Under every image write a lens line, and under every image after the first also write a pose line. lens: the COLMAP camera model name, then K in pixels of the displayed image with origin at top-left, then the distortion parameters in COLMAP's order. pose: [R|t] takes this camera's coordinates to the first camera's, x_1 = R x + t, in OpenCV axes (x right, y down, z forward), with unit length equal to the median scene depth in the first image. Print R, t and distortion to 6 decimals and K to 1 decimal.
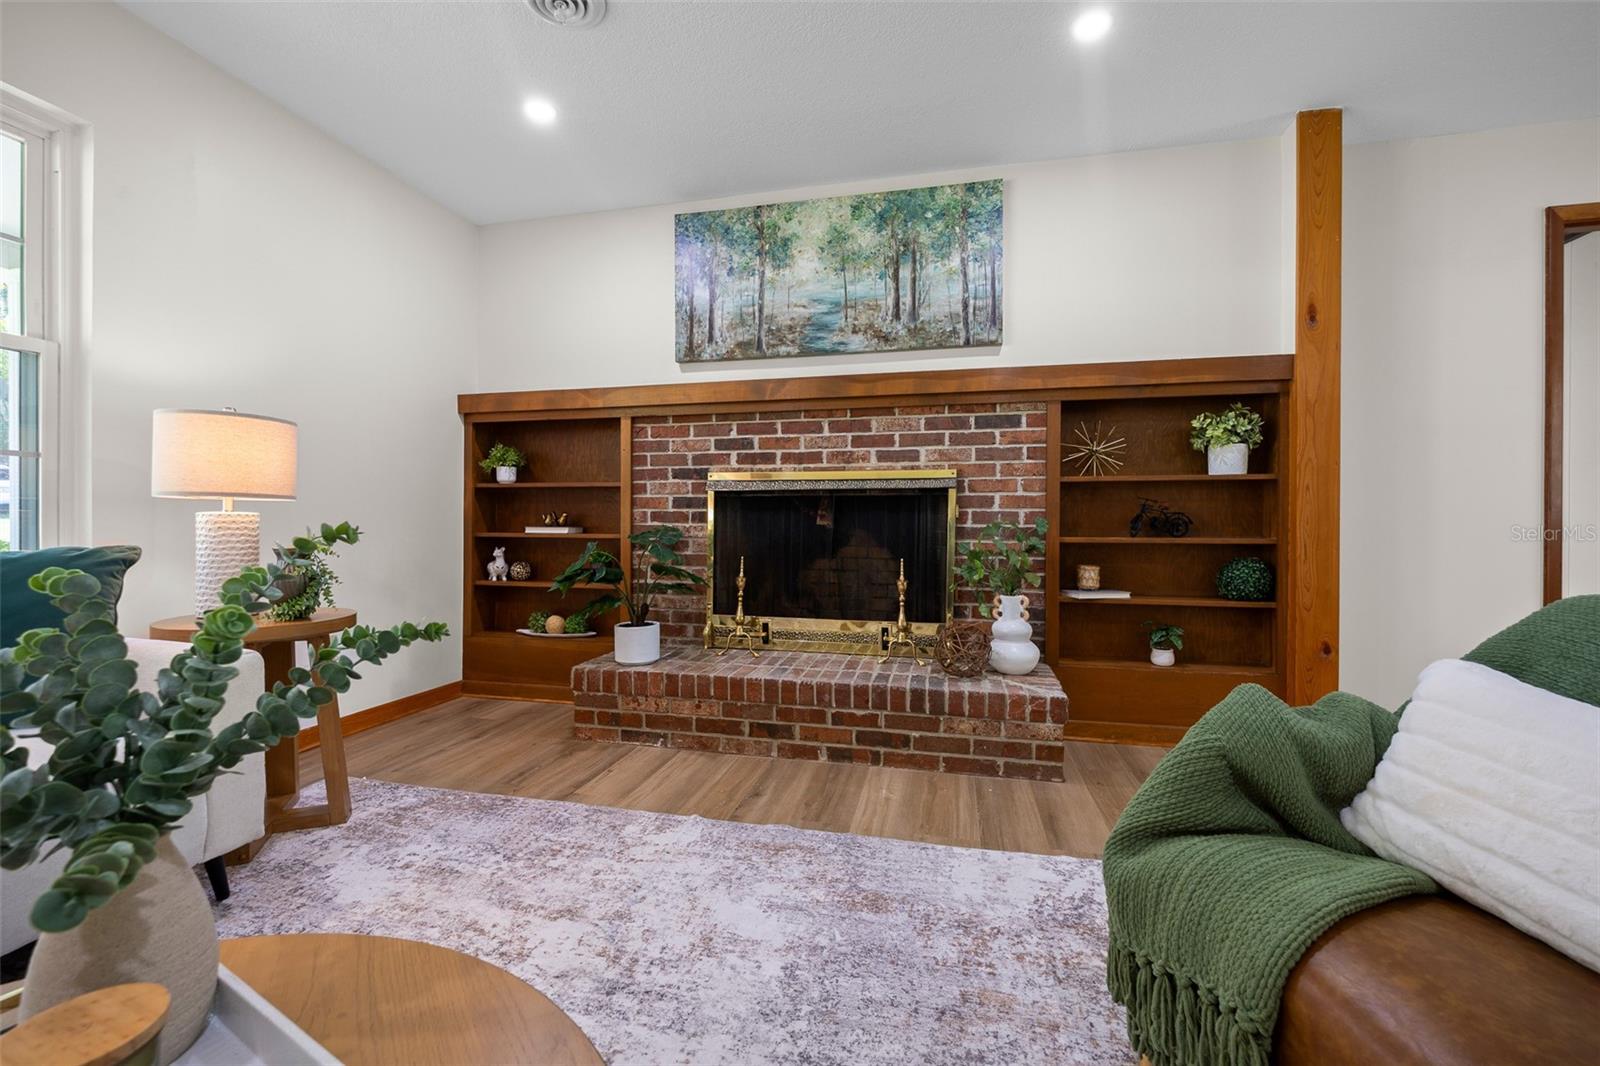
lens RADIAL K [[654.9, 0, 797.3], [0, 654.9, 529.7], [0, 0, 1]] dist [0.000680, -0.000373]
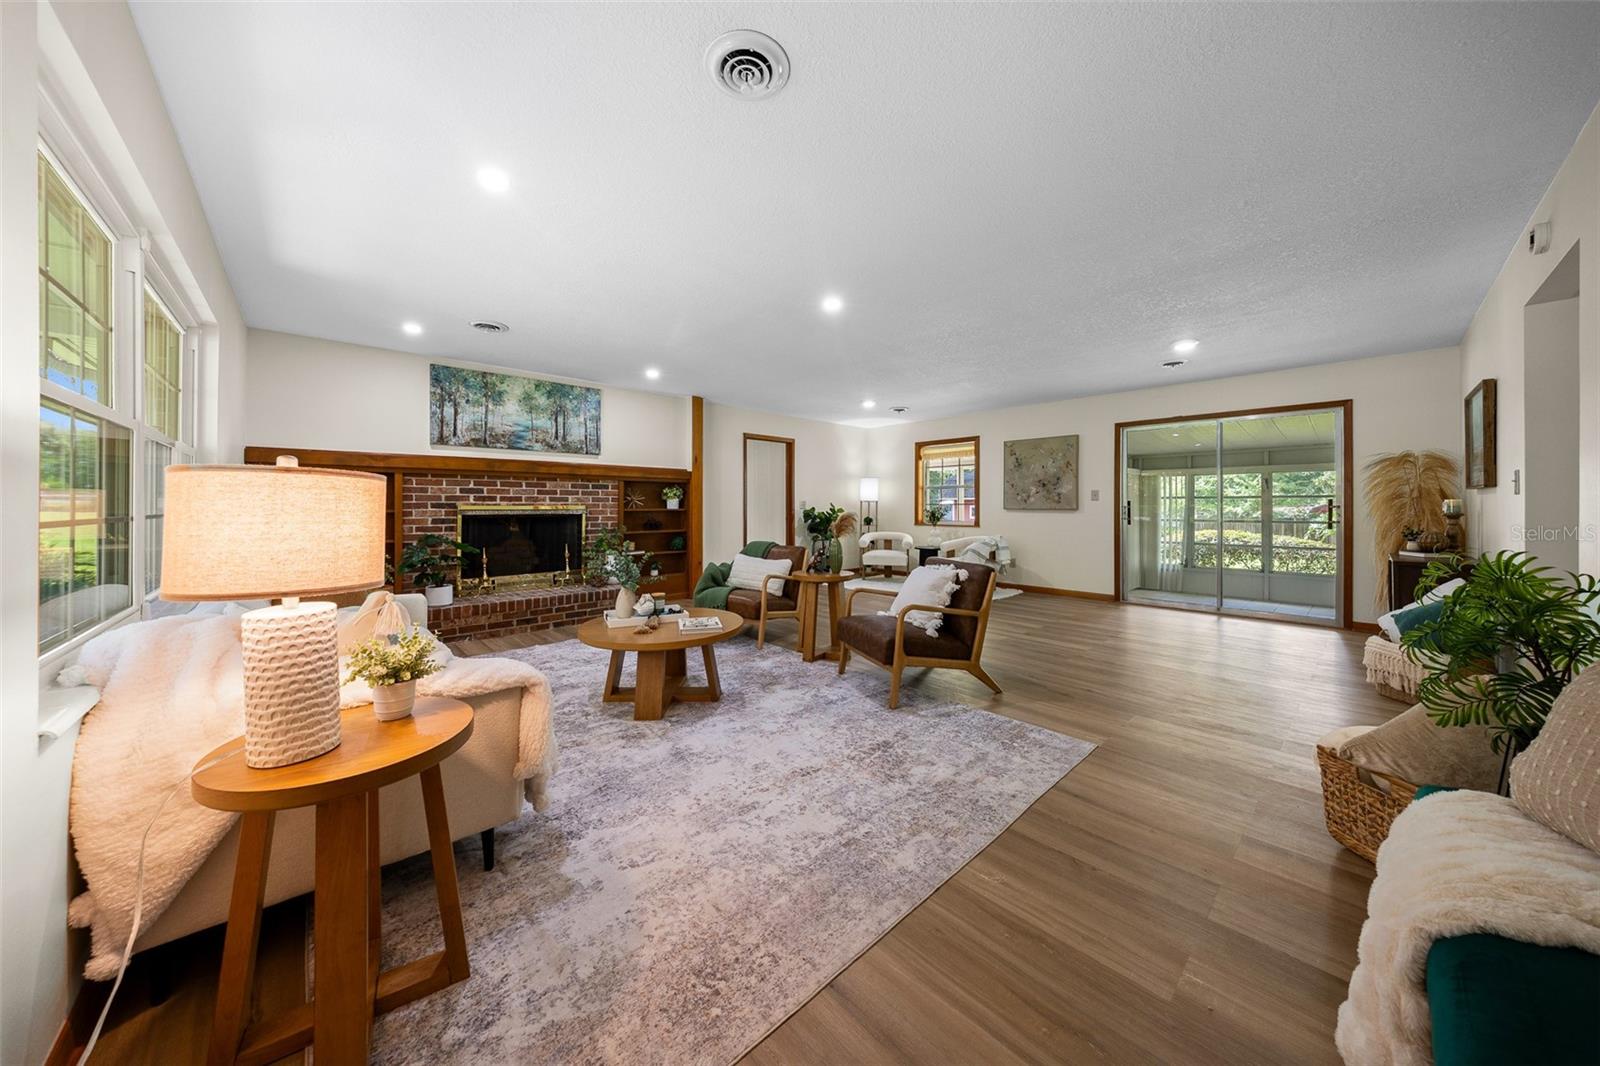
lens RADIAL K [[516.2, 0, 801.9], [0, 516.2, 504.2], [0, 0, 1]] dist [-0.000058, -0.000016]
pose [[0.561852, -0.001289, 0.827237, -0.860312], [0.001791, 0.999998, 0.000342, -0.093803], [-0.827236, 0.001289, 0.561853, -0.720697]]
